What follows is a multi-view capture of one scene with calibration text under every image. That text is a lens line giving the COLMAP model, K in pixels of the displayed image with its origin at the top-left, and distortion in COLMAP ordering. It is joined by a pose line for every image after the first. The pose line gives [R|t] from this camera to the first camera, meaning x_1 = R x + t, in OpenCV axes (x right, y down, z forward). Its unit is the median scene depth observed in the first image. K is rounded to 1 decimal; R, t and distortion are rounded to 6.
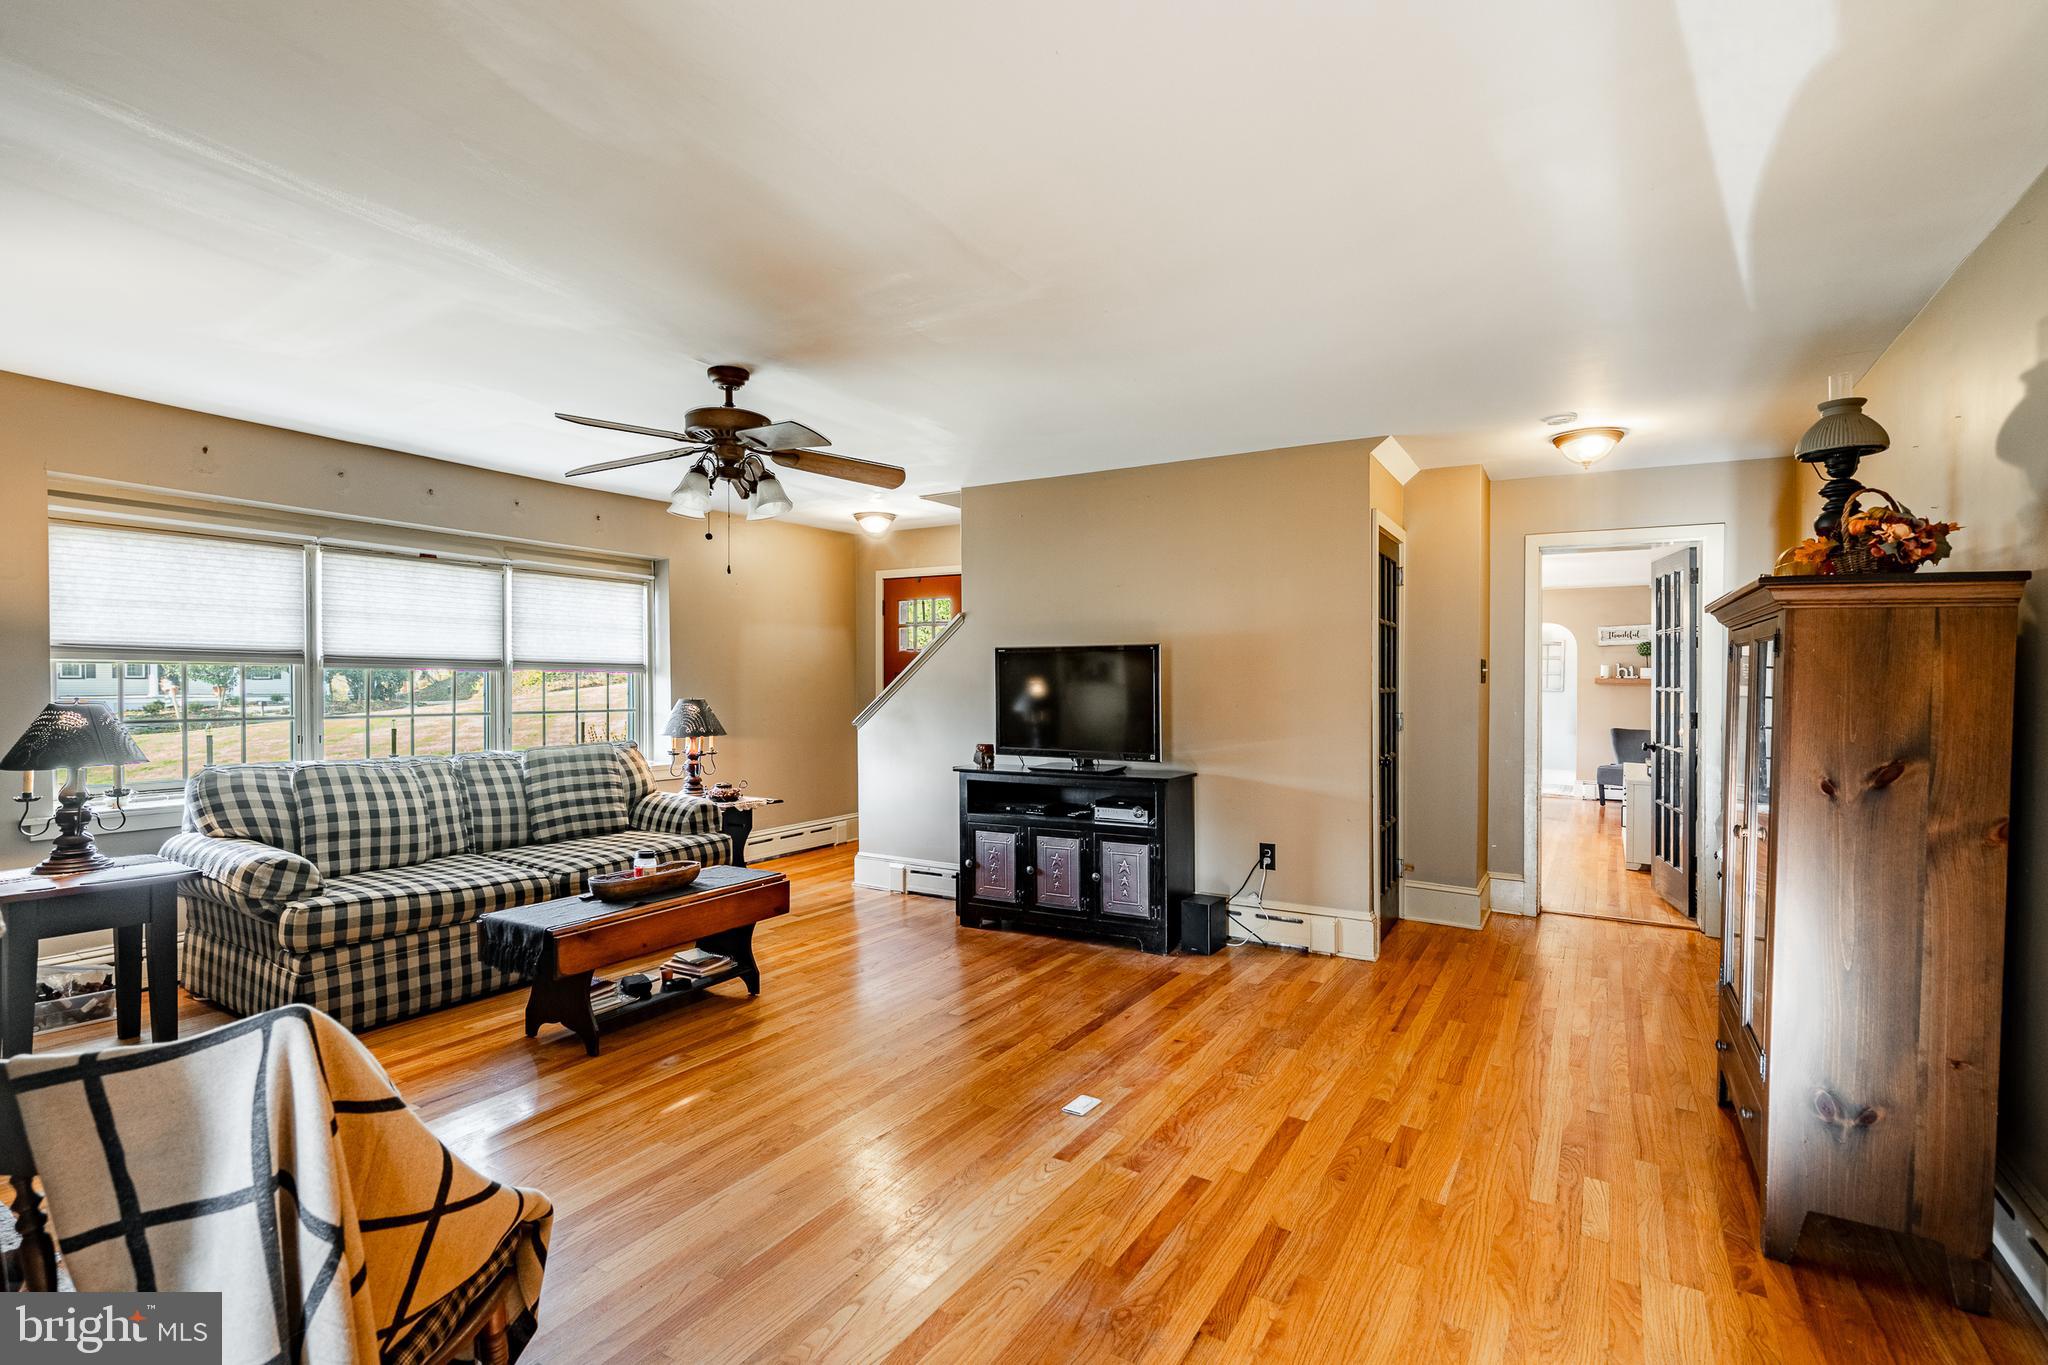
lens RADIAL K [[958.4, 0, 1027.1], [0, 958.4, 695.5], [0, 0, 1]] dist [0.000658, 0.000170]
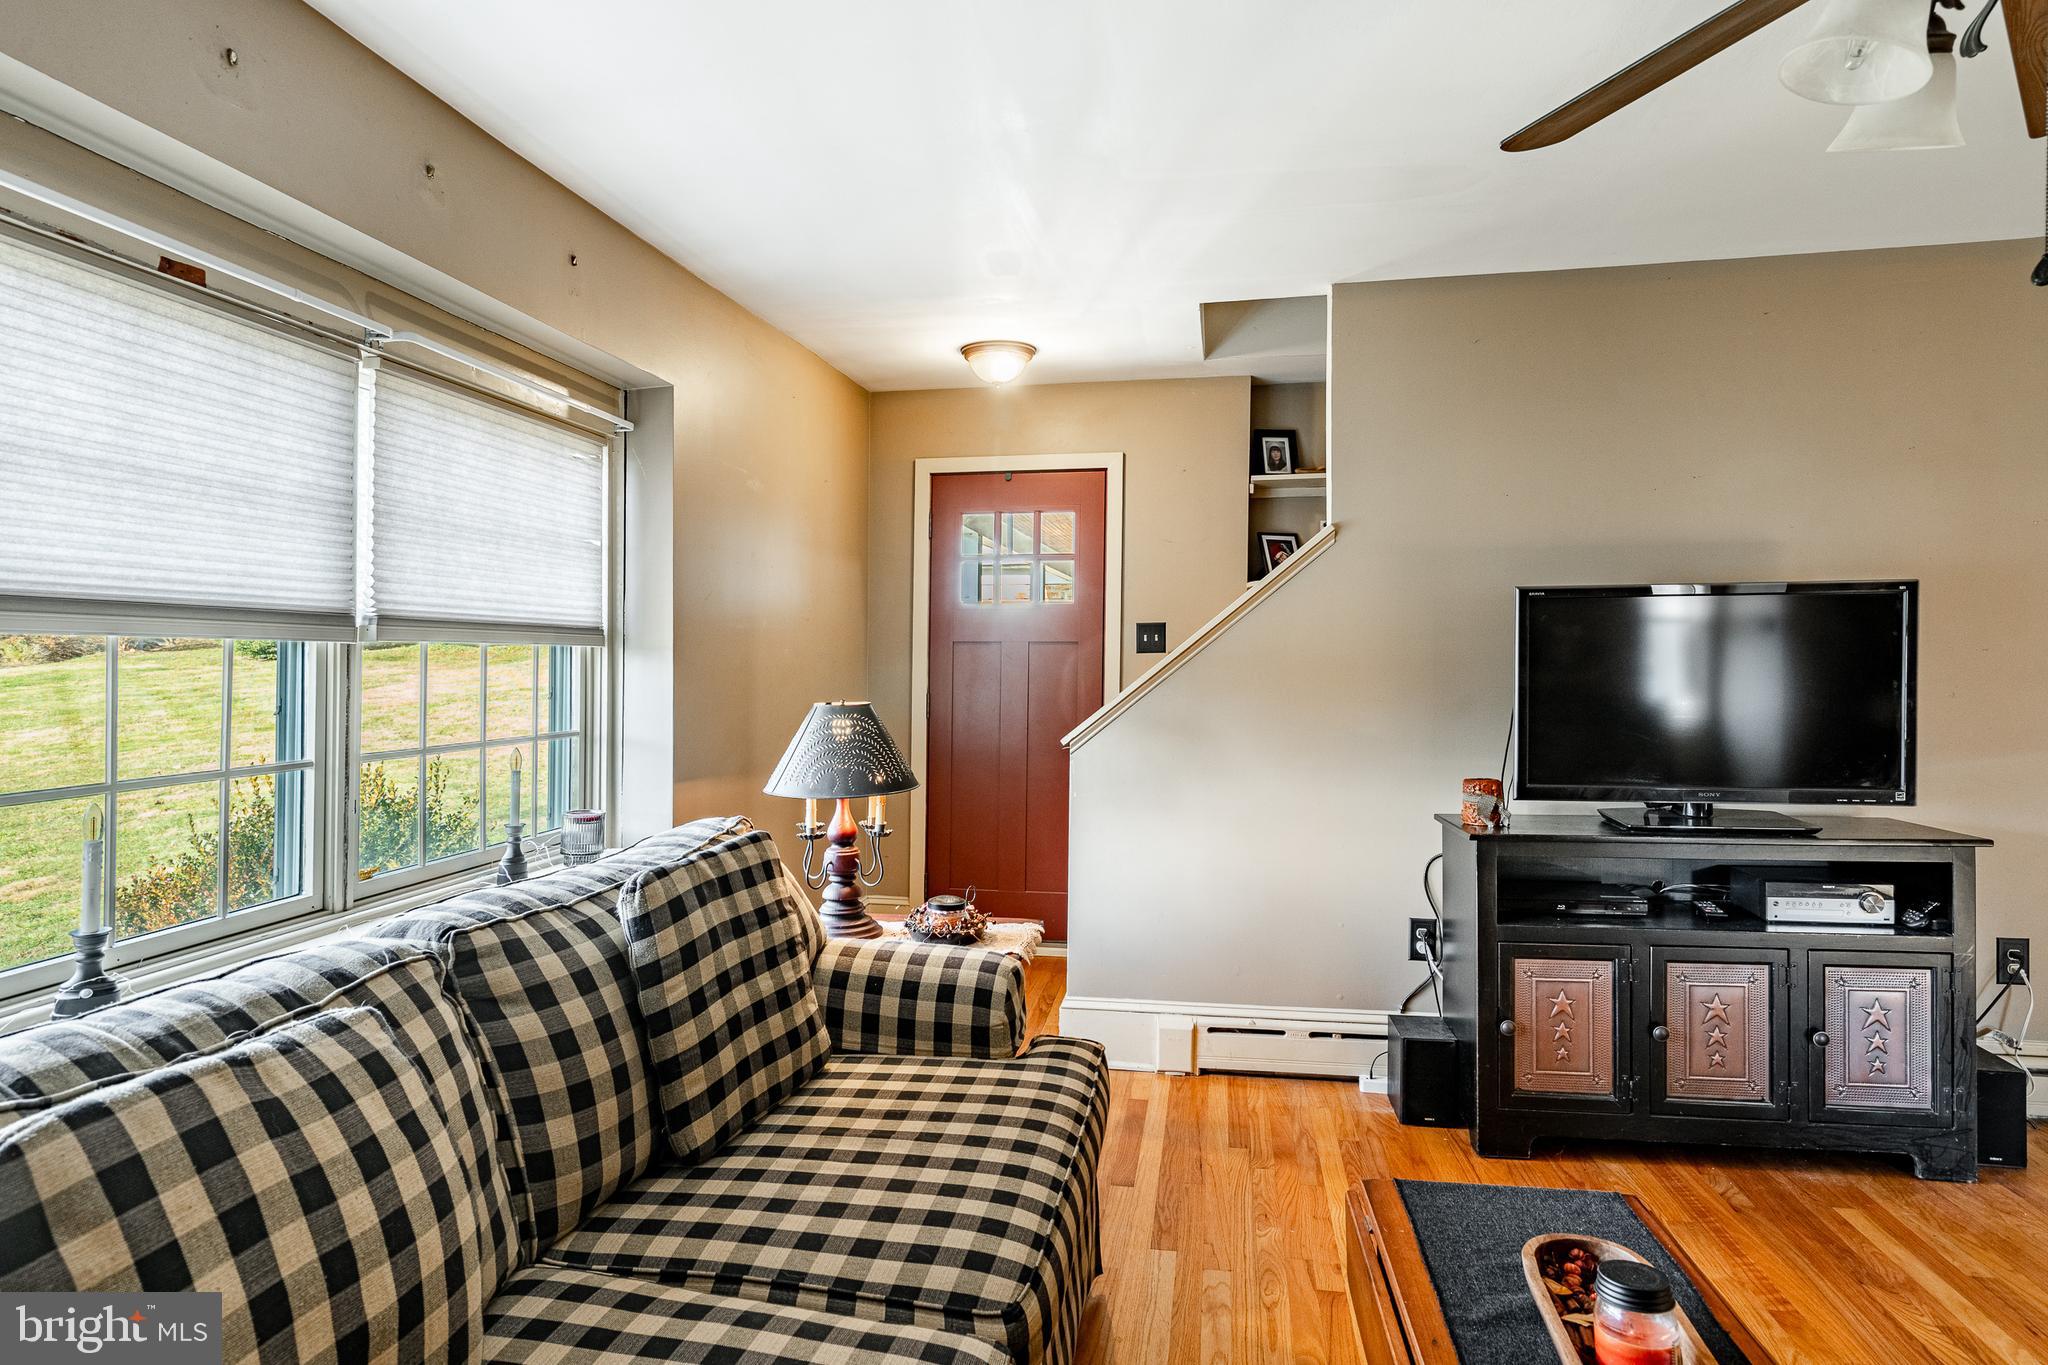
lens RADIAL K [[1127.8, 0, 1008.0], [0, 1127.8, 662.7], [0, 0, 1]] dist [0.015994, -0.001475]
pose [[0.933513, -0.014015, 0.358270, -0.502470], [0.017129, 0.999838, -0.005521, -0.012048], [-0.358135, 0.011291, 0.933602, 0.551318]]
